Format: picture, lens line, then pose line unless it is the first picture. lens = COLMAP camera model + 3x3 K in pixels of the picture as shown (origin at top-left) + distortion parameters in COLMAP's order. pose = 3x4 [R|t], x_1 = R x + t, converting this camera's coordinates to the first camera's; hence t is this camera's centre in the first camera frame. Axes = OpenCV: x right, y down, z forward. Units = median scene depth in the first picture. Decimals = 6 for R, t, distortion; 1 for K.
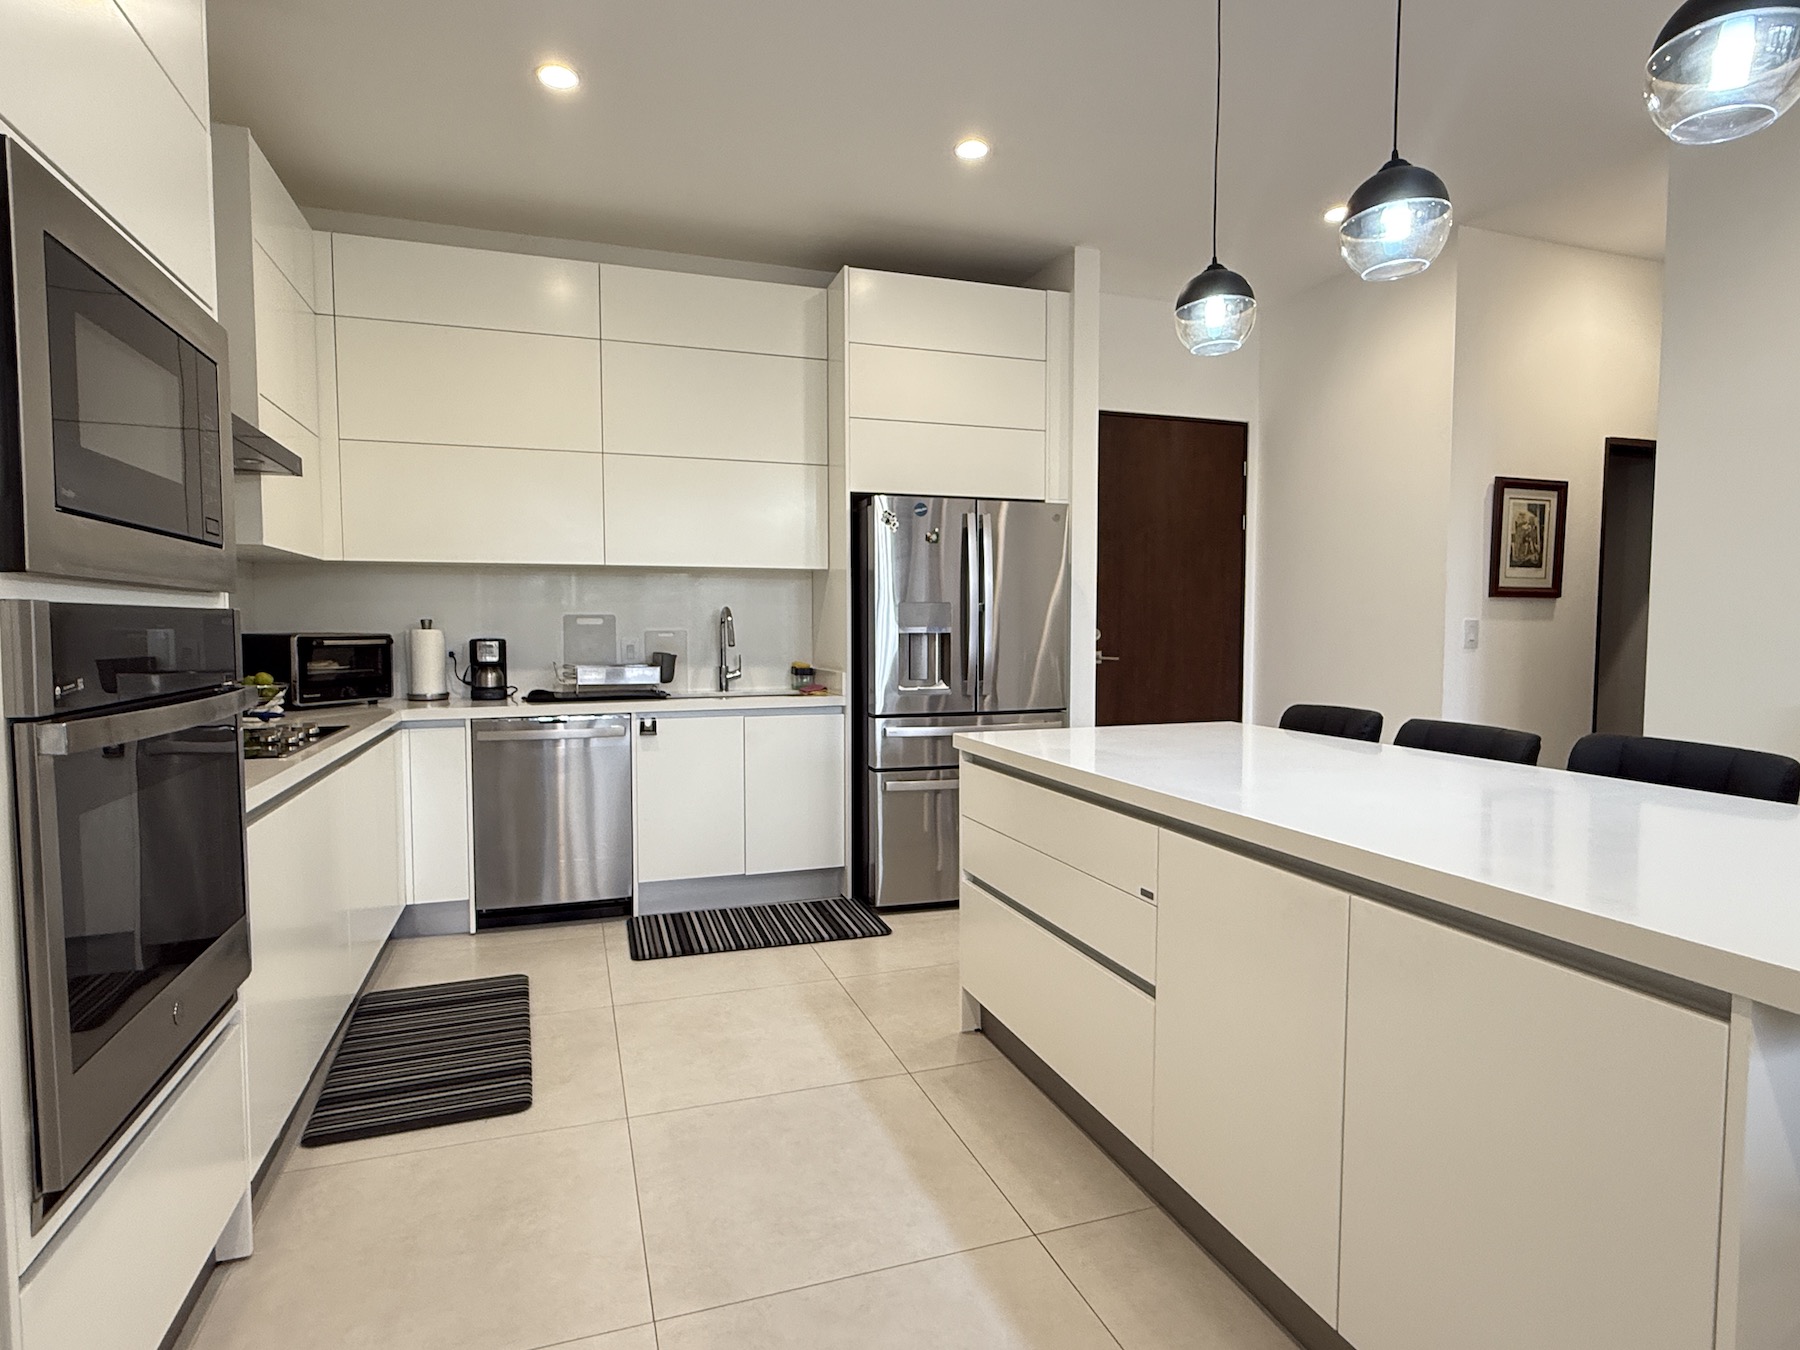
lens RADIAL K [[954.7, 0, 896.0], [0, 954.7, 685.4], [0, 0, 1]] dist [0.004564, -0.000020]
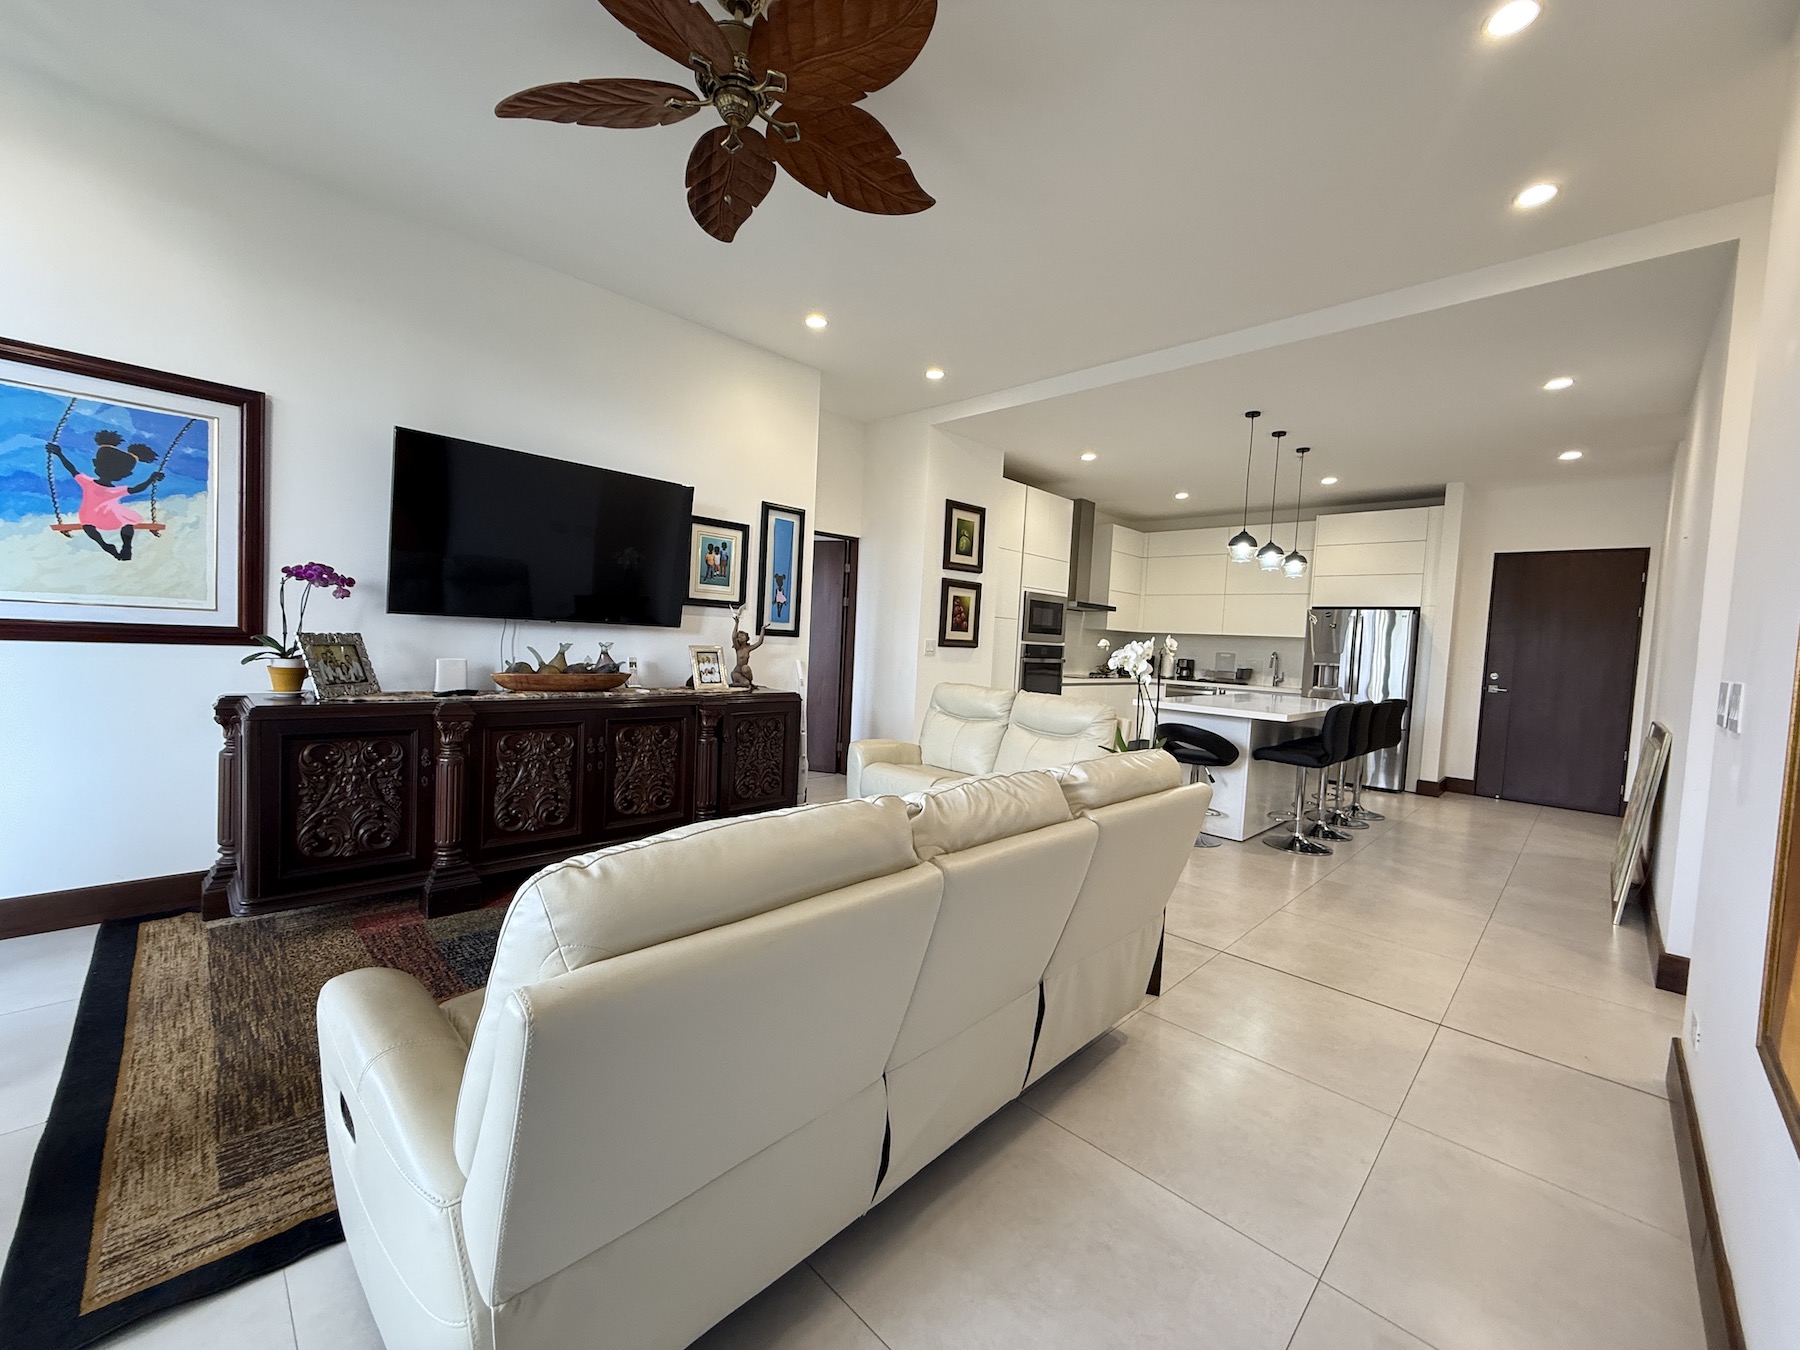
lens RADIAL K [[715.7, 0, 903.7], [0, 715.7, 676.1], [0, 0, 1]] dist [0.000022, -0.000301]
pose [[0.438205, 0.072509, -0.895946, 1.149712], [-0.107896, 0.993777, 0.027655, 0.034933], [0.892376, 0.084551, 0.443301, -0.721768]]
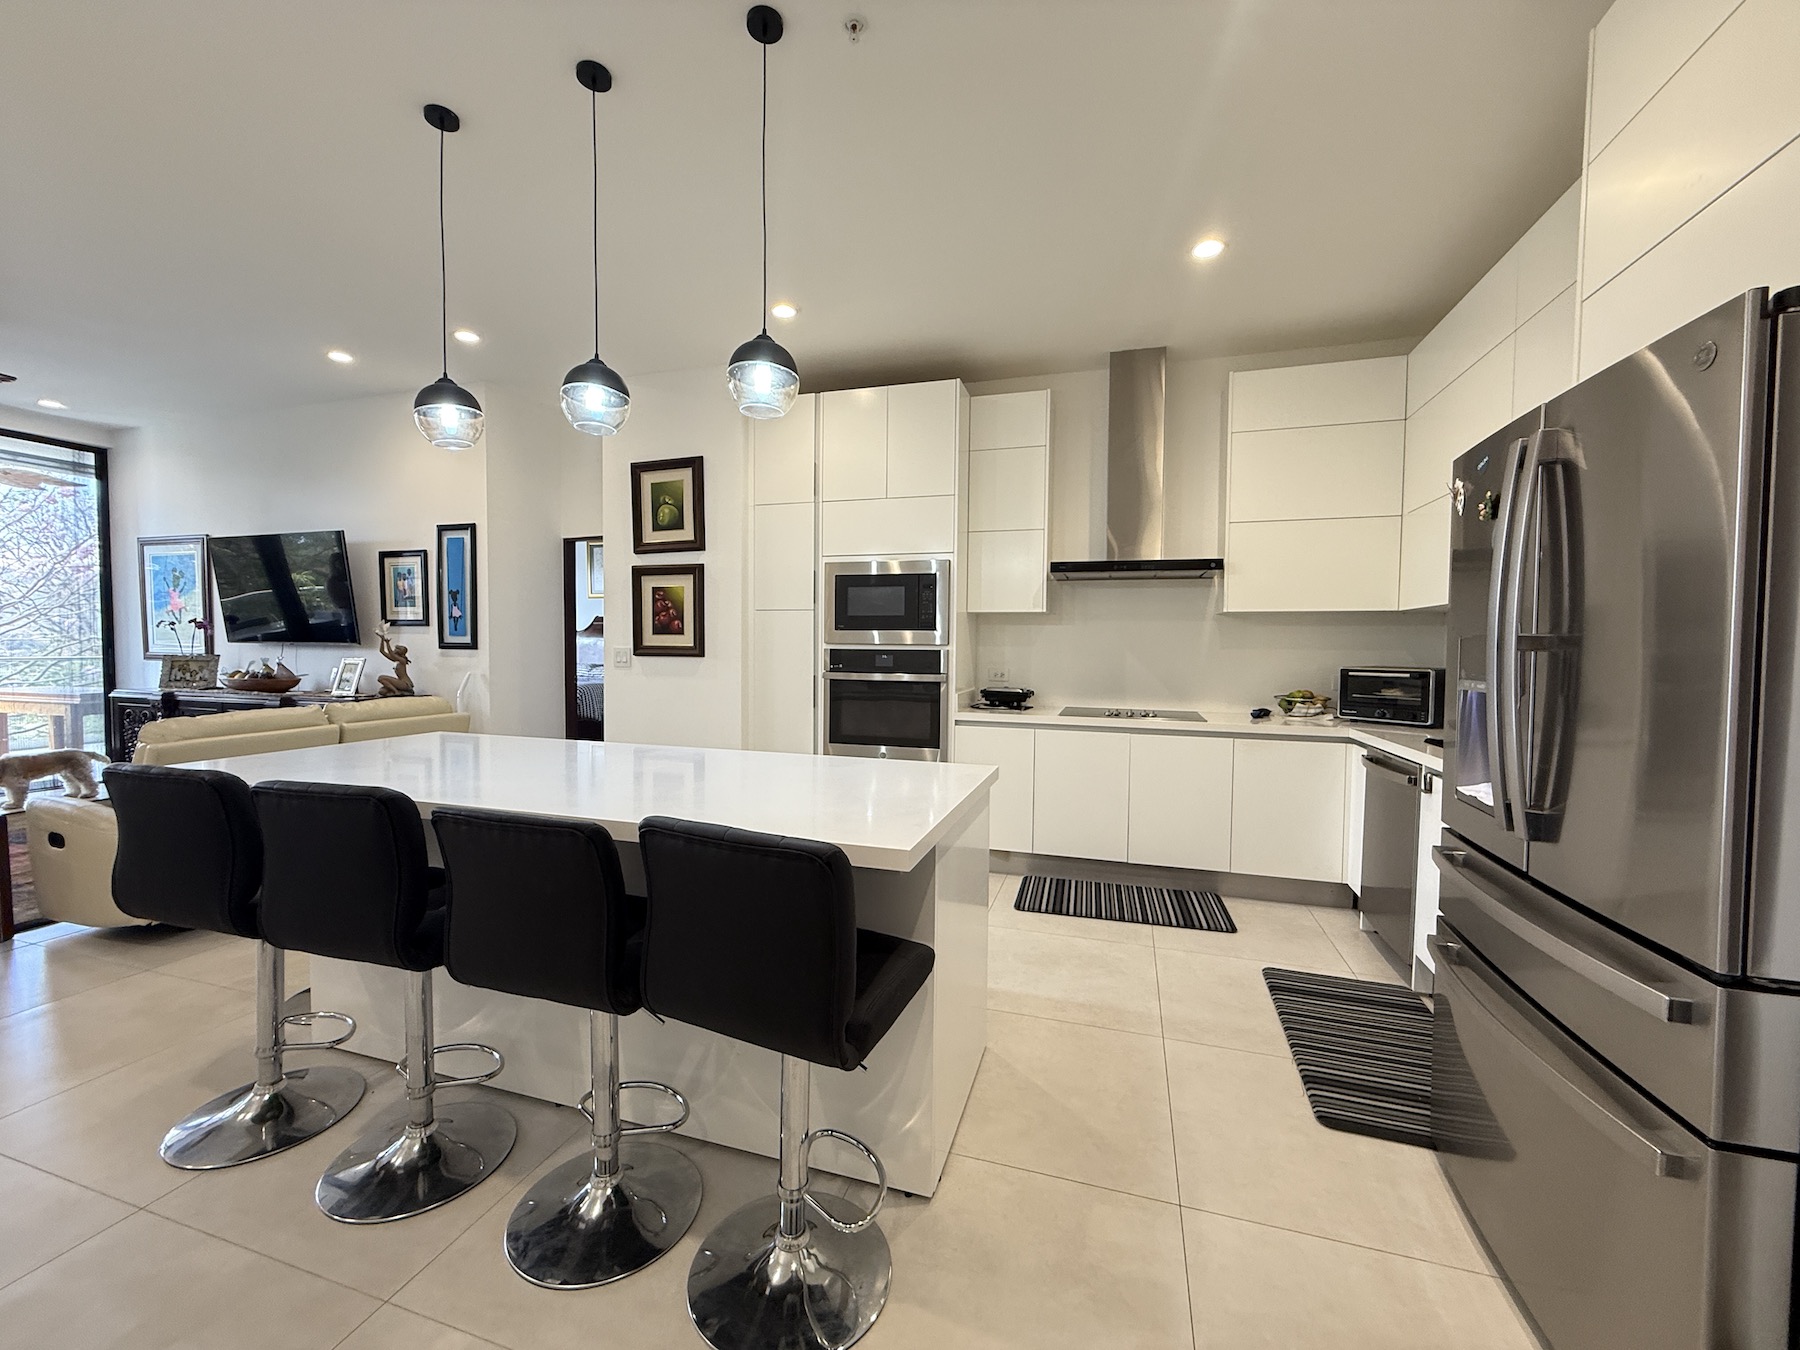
lens RADIAL K [[715.7, 0, 900.2], [0, 715.7, 678.3], [0, 0, 1]] dist [0.000022, -0.000301]
pose [[-0.597829, 0.031475, -0.801005, 0.527110], [-0.059411, 0.994741, 0.083429, -0.074234], [0.799419, 0.097464, -0.592815, 0.961099]]
